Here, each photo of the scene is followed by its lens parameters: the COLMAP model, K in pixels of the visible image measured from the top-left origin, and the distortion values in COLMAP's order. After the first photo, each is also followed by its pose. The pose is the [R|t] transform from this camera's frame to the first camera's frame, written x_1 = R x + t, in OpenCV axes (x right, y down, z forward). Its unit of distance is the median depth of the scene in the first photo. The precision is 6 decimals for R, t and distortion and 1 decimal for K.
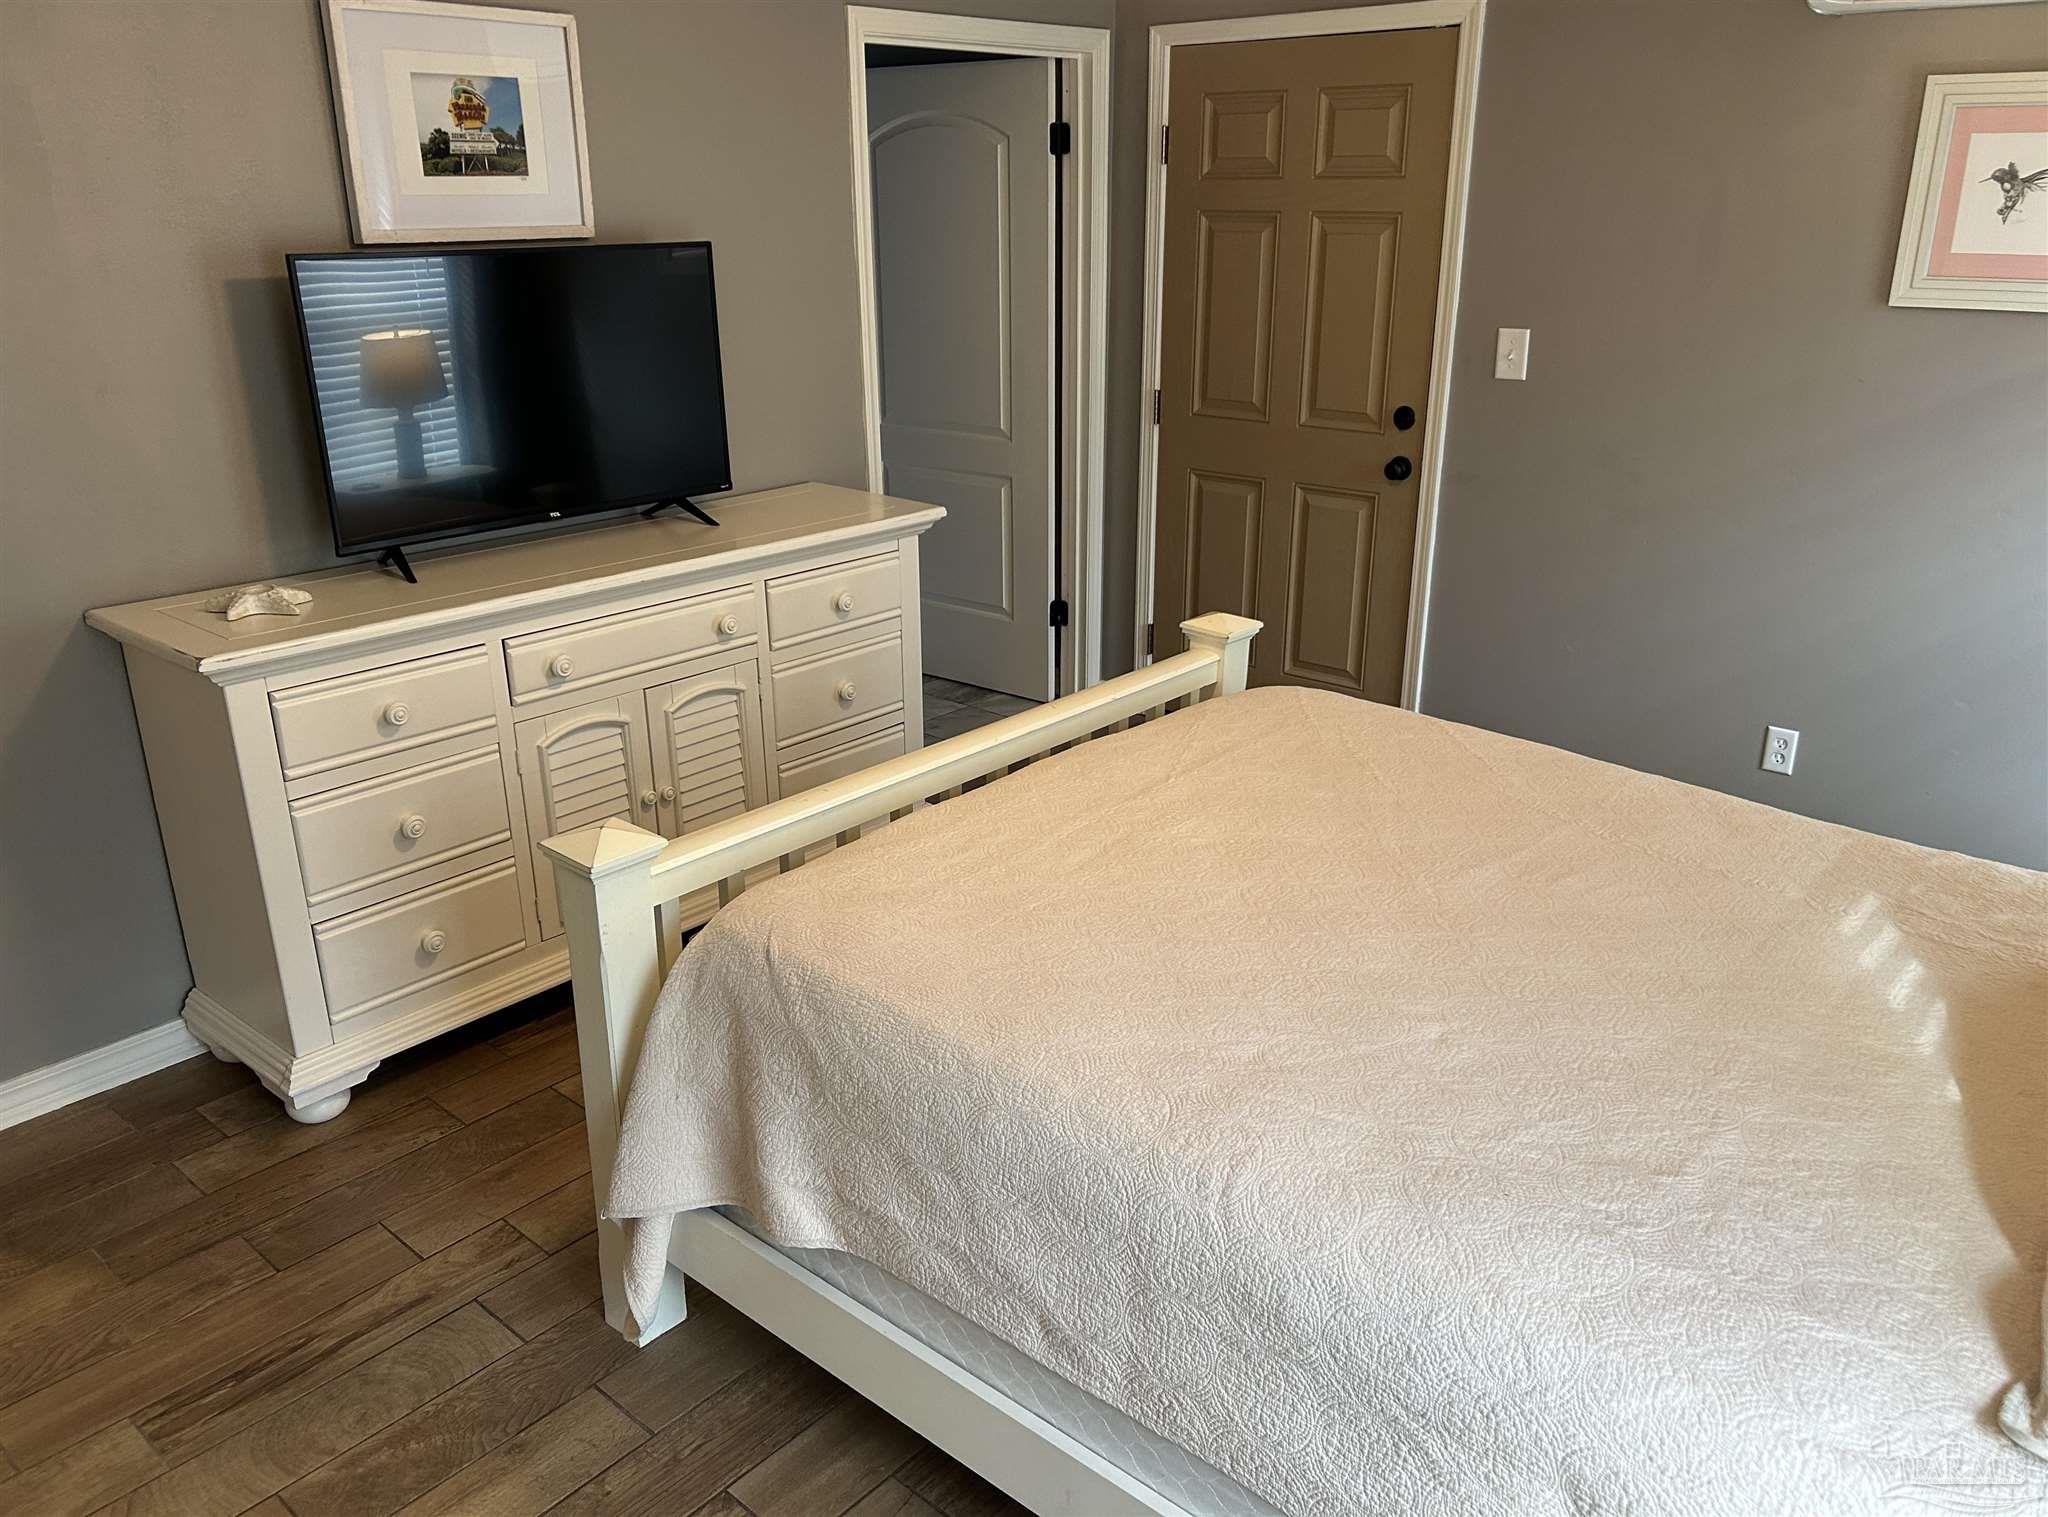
lens RADIAL K [[1563.7, 0, 1024.0], [0, 1563.7, 758.5], [0, 0, 1]] dist [0.074852, -0.085801]
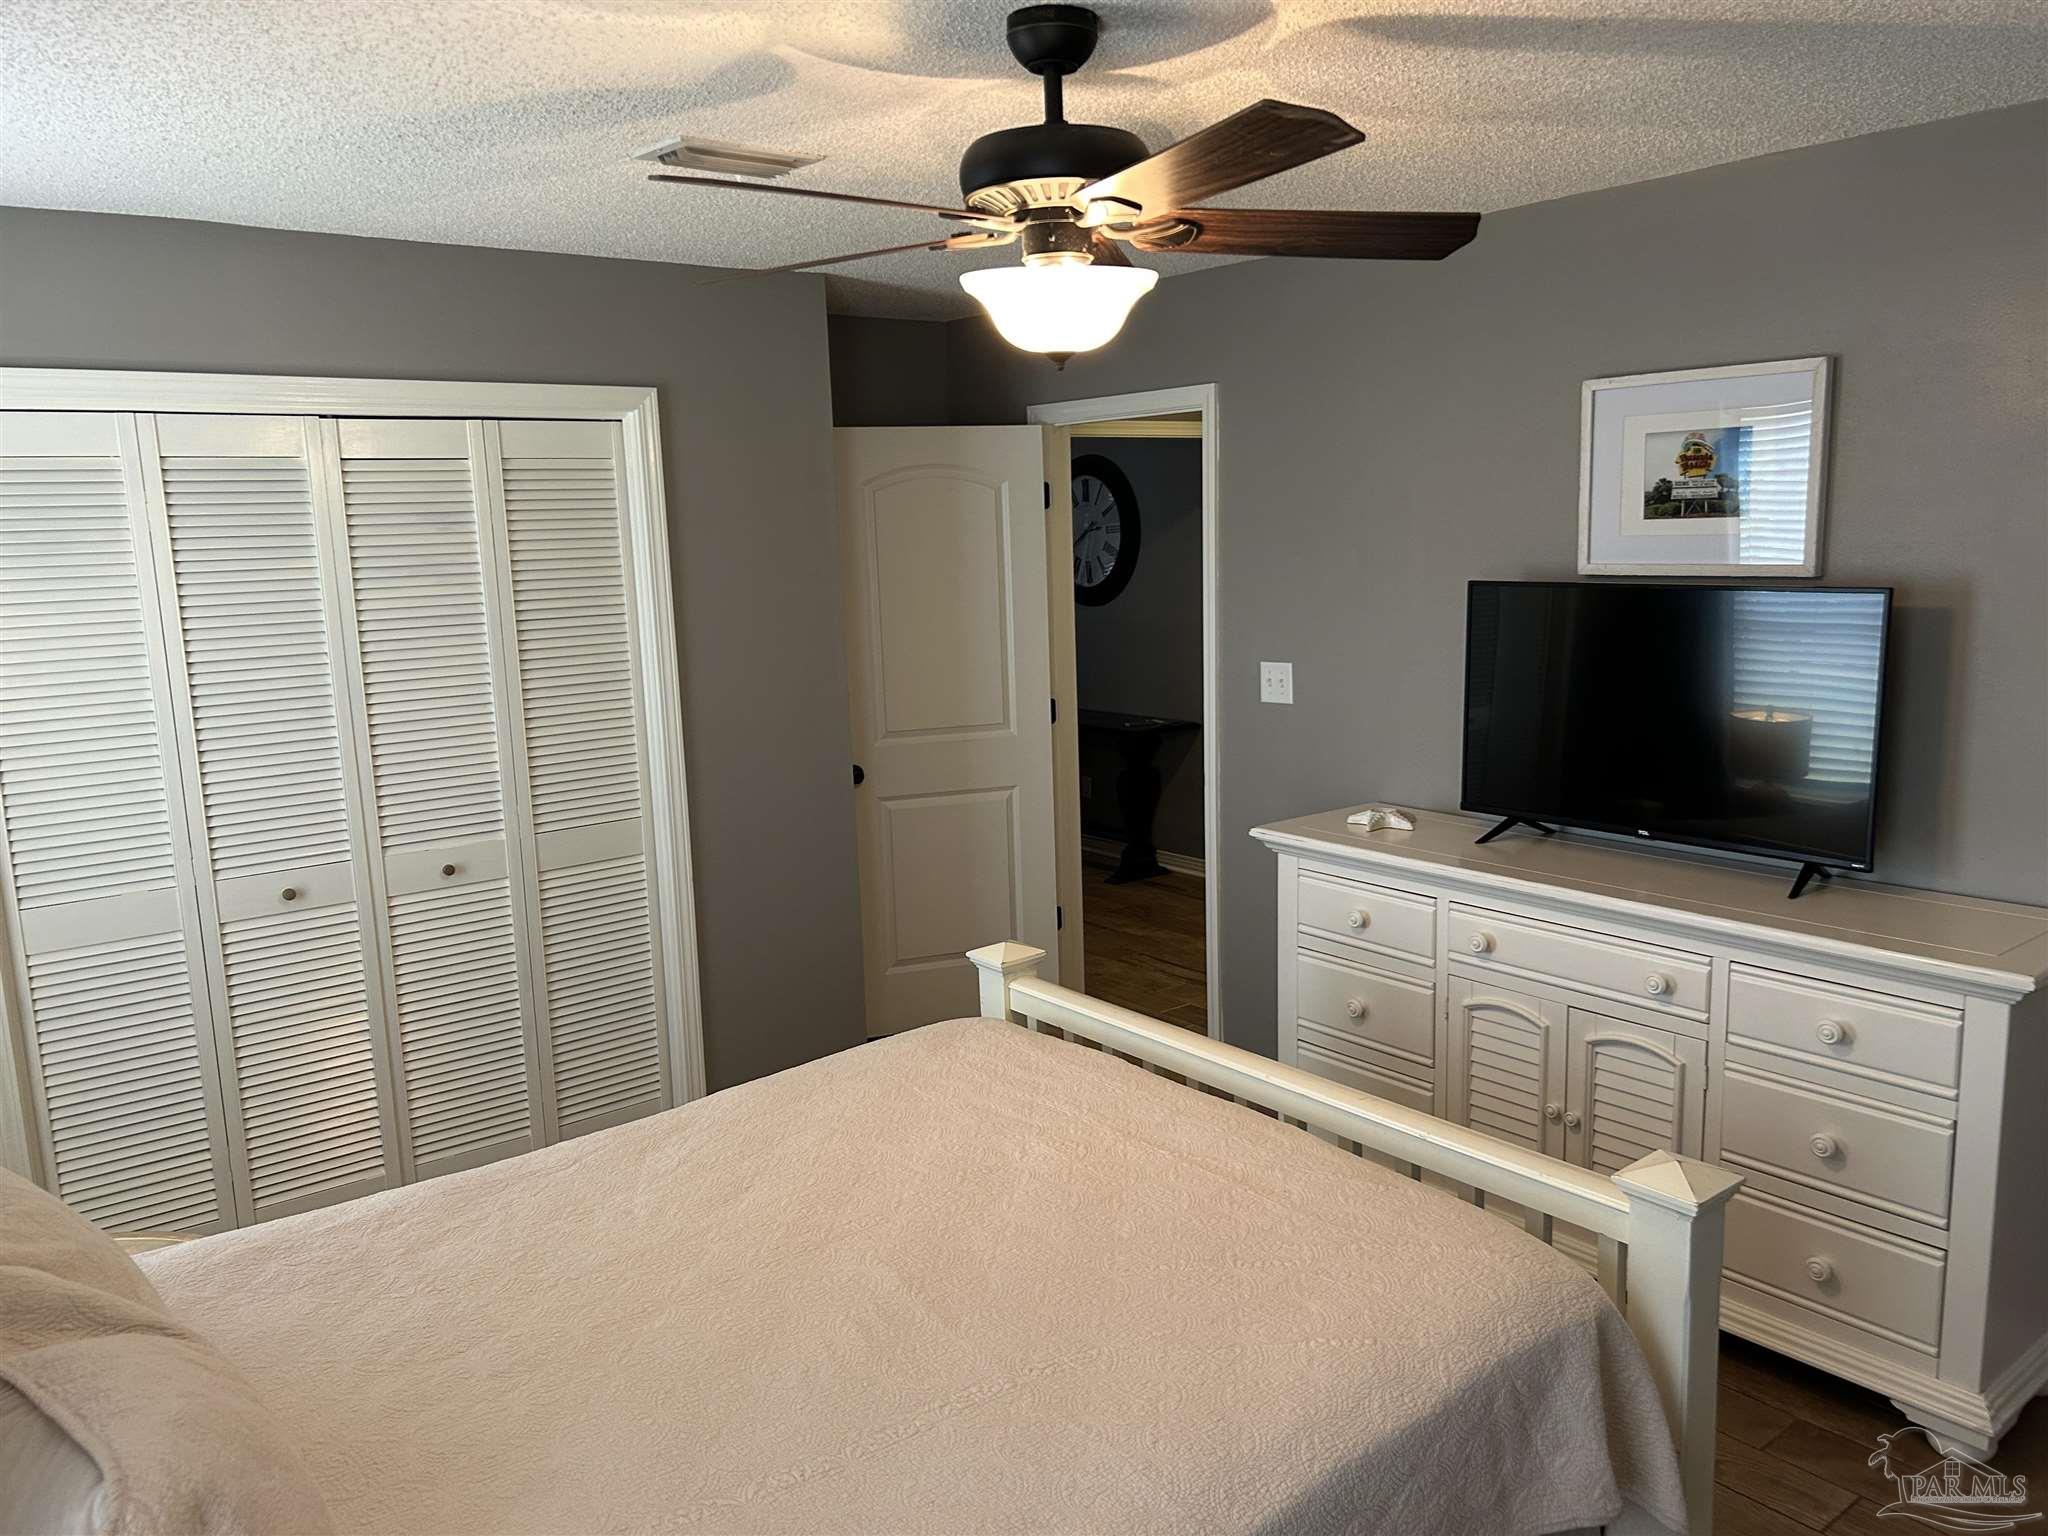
lens RADIAL K [[1555.6, 0, 1017.3], [0, 1555.6, 762.8], [0, 0, 1]] dist [0.054136, -0.059408]
pose [[-0.182606, 0.166069, -0.969059, 0.797778], [-0.309527, 0.925803, 0.216982, -0.308193], [0.933192, 0.339572, -0.117654, 0.767770]]
